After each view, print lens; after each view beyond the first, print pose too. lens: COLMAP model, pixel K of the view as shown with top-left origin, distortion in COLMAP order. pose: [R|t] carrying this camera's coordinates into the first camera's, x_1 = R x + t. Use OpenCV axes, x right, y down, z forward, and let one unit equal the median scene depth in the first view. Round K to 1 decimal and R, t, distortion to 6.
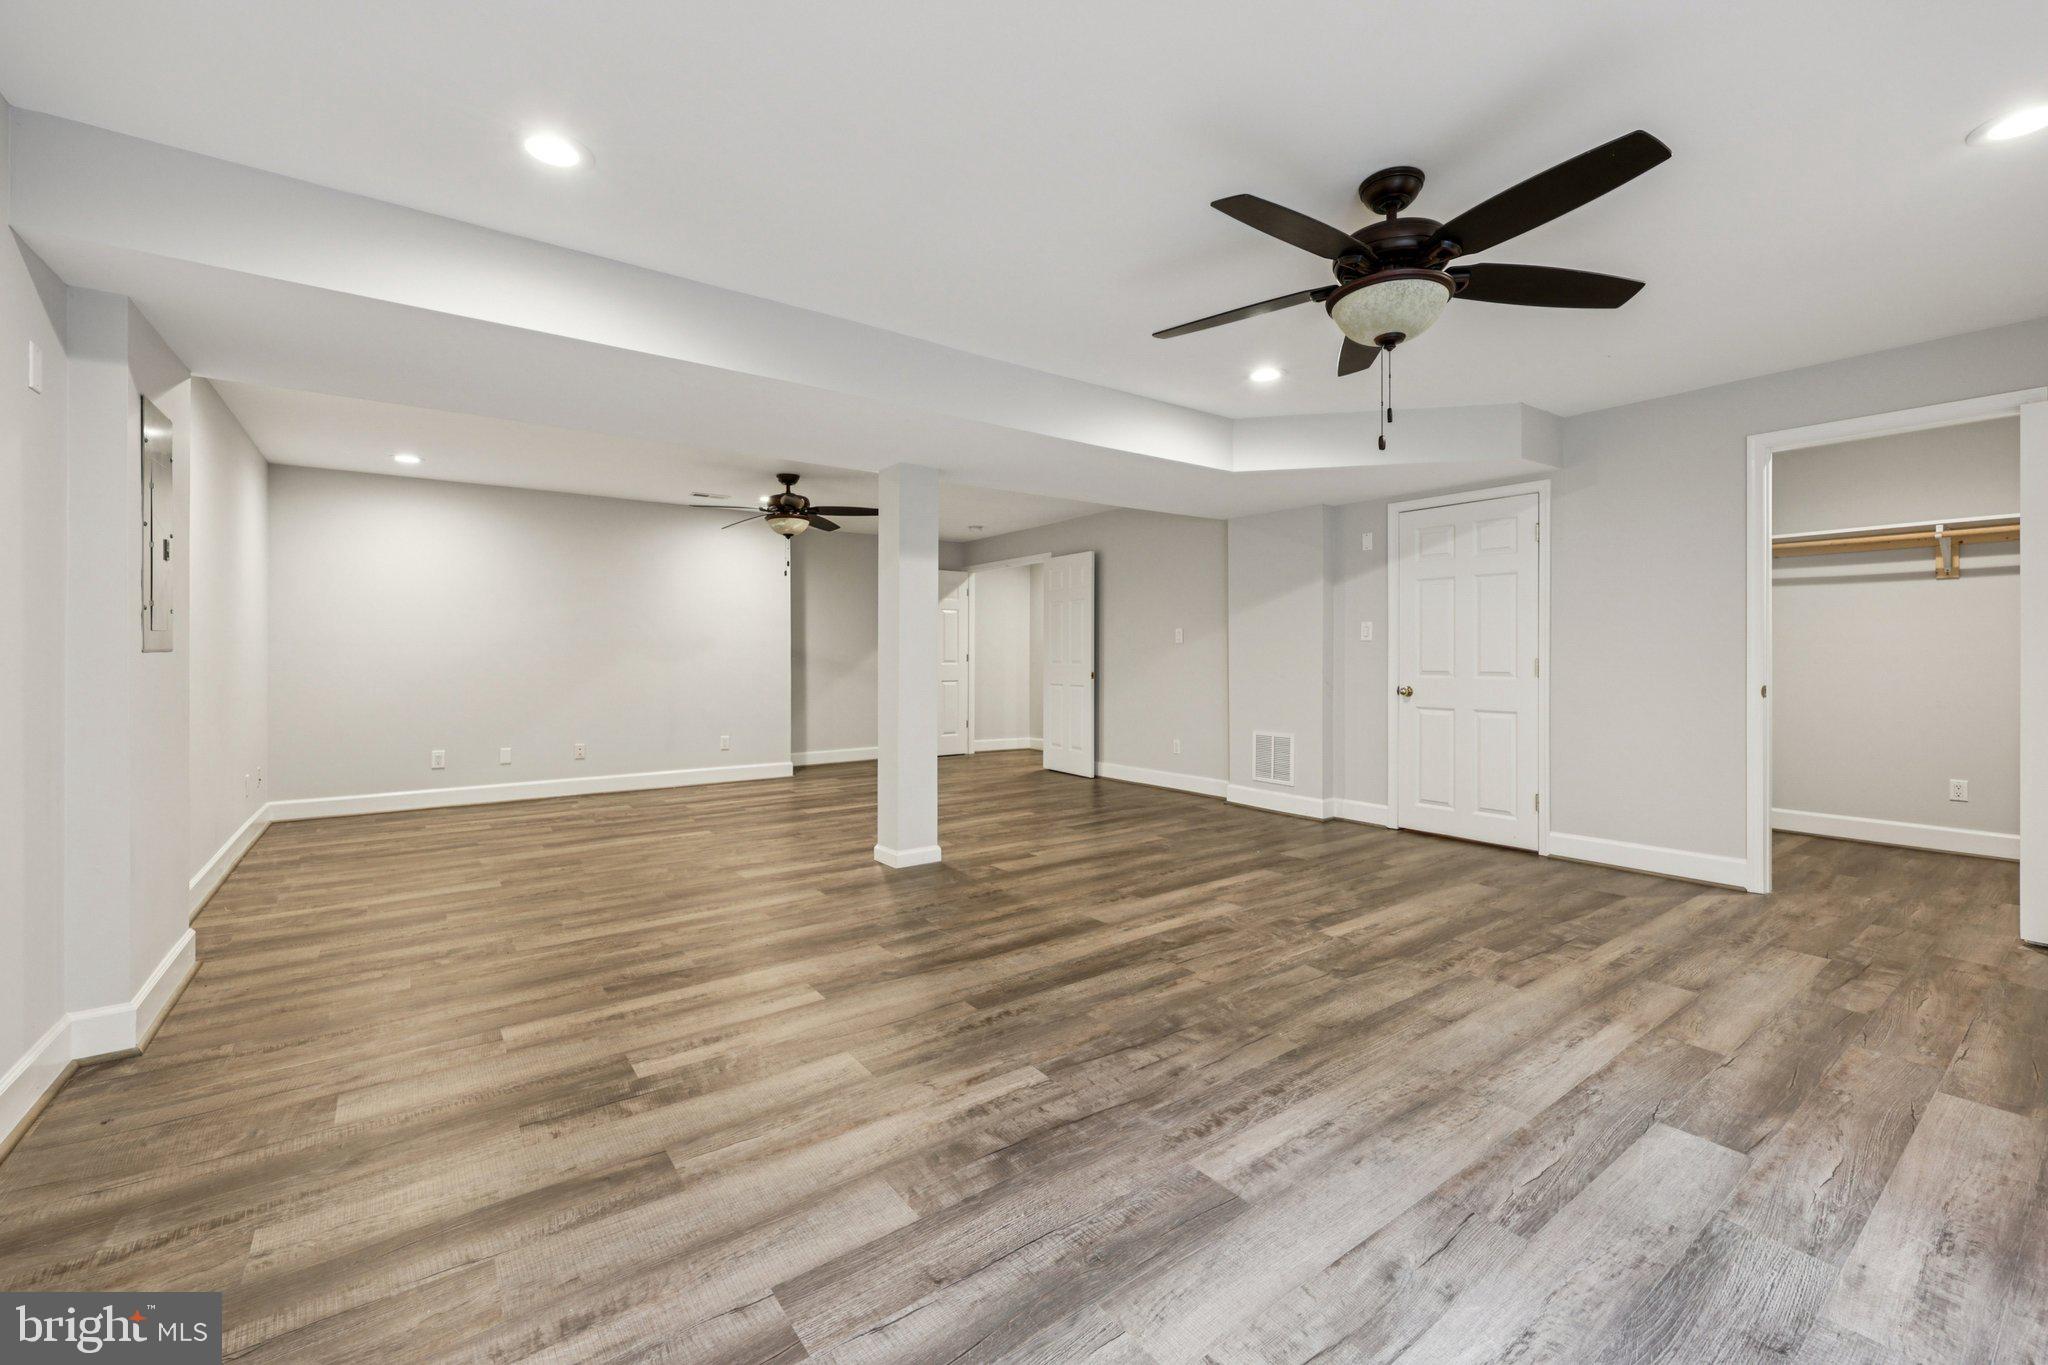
lens RADIAL K [[834.2, 0, 1024.8], [0, 834.2, 655.2], [0, 0, 1]] dist [0.001155, 0.000601]
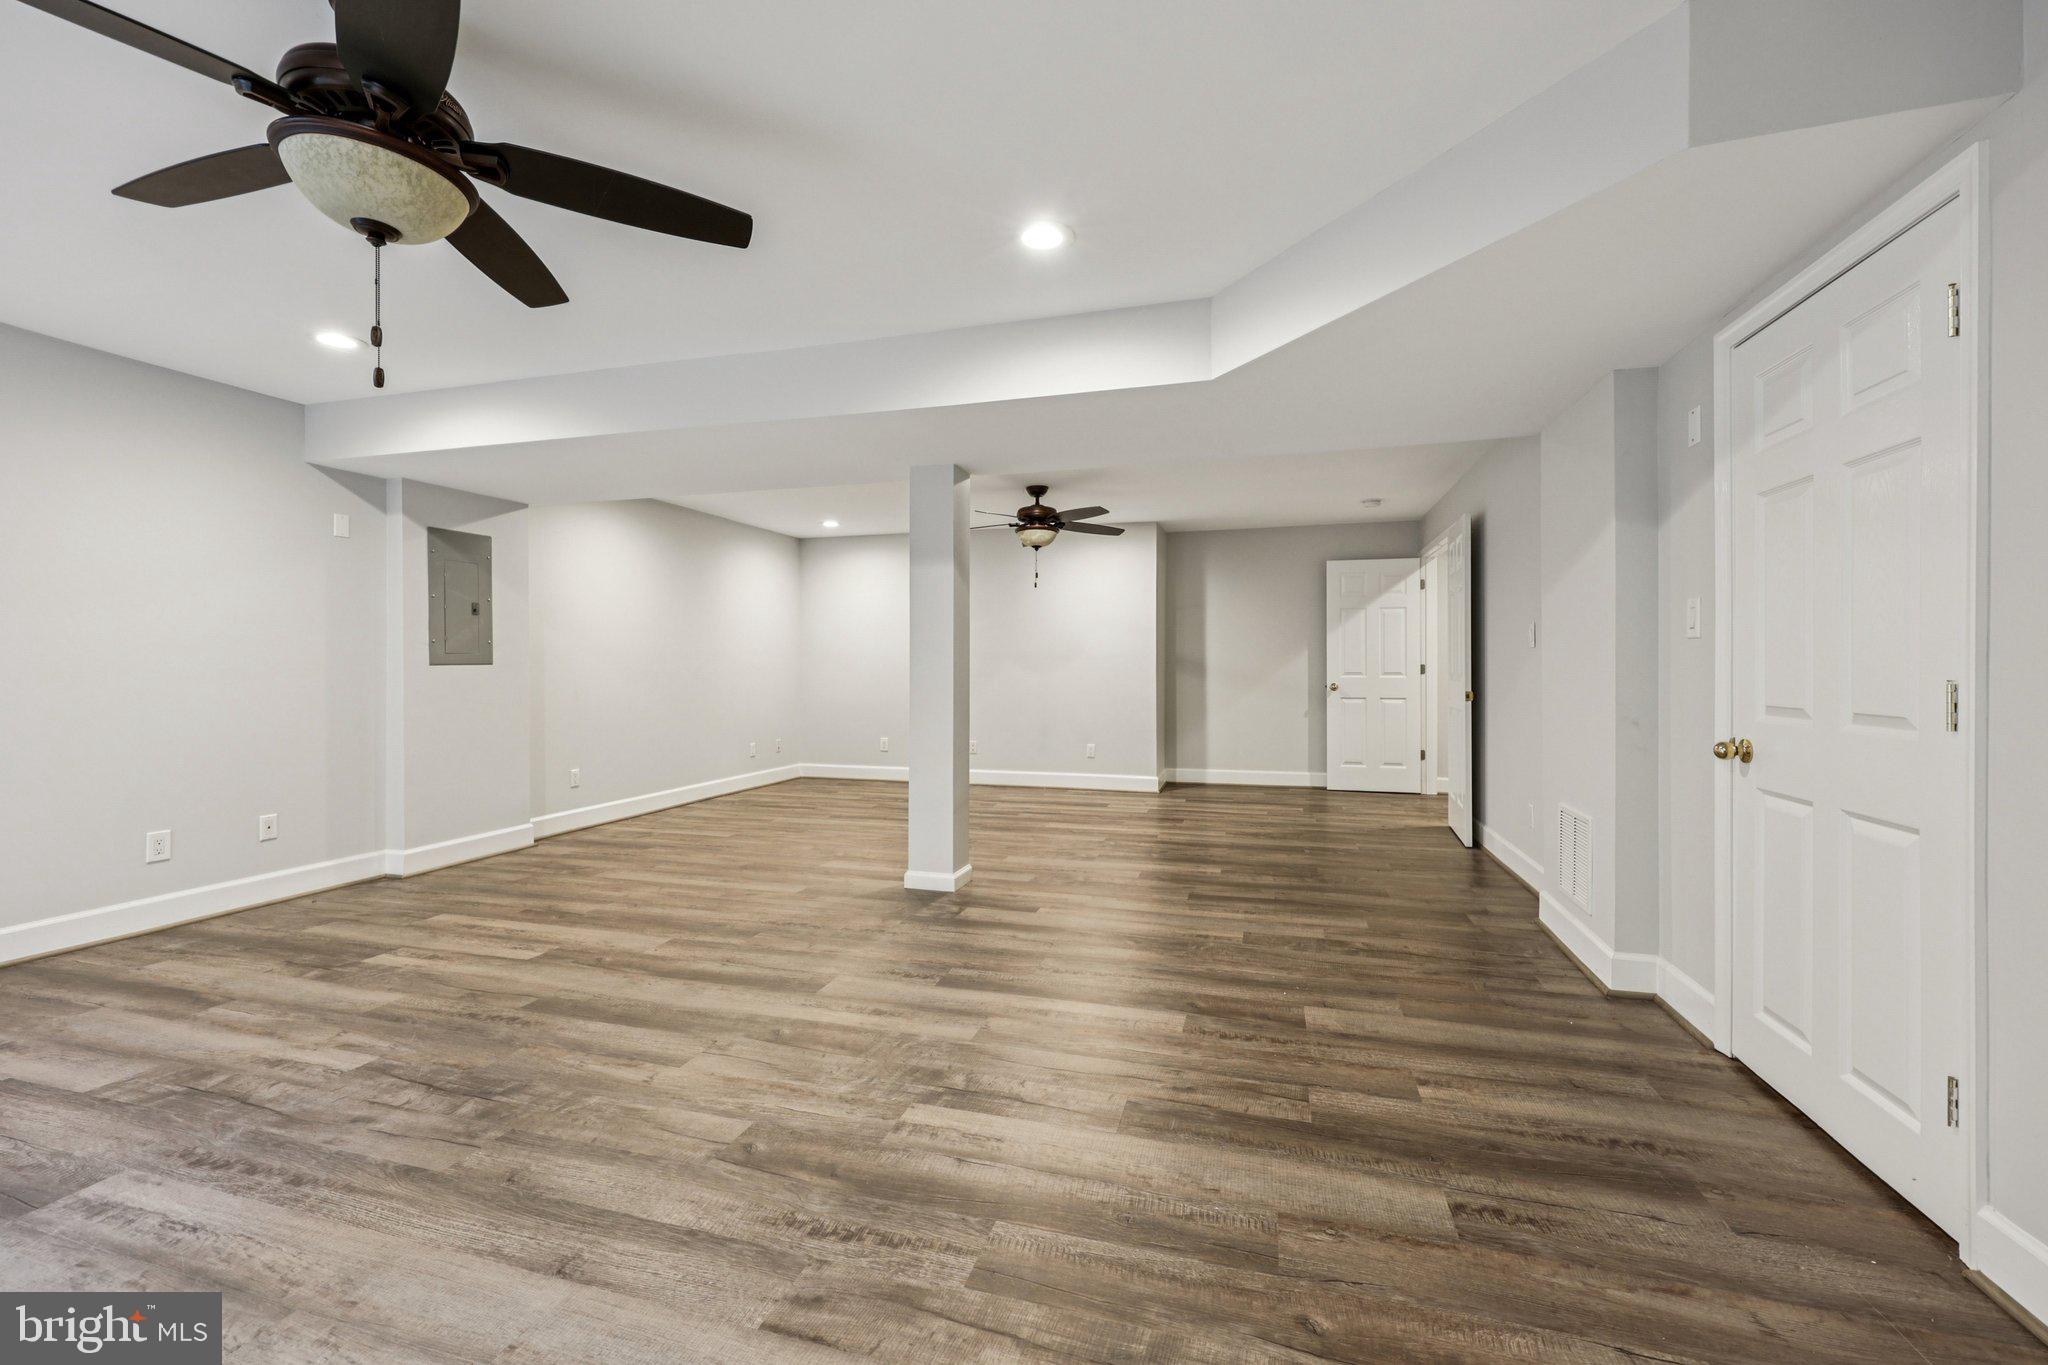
lens RADIAL K [[834.2, 0, 1023.3], [0, 834.2, 662.5], [0, 0, 1]] dist [0.001155, 0.000601]
pose [[0.605975, -0.002569, -0.795480, 1.038034], [0.001010, 0.999996, -0.002460, -0.004614], [0.795483, 0.000687, 0.605975, 0.776250]]
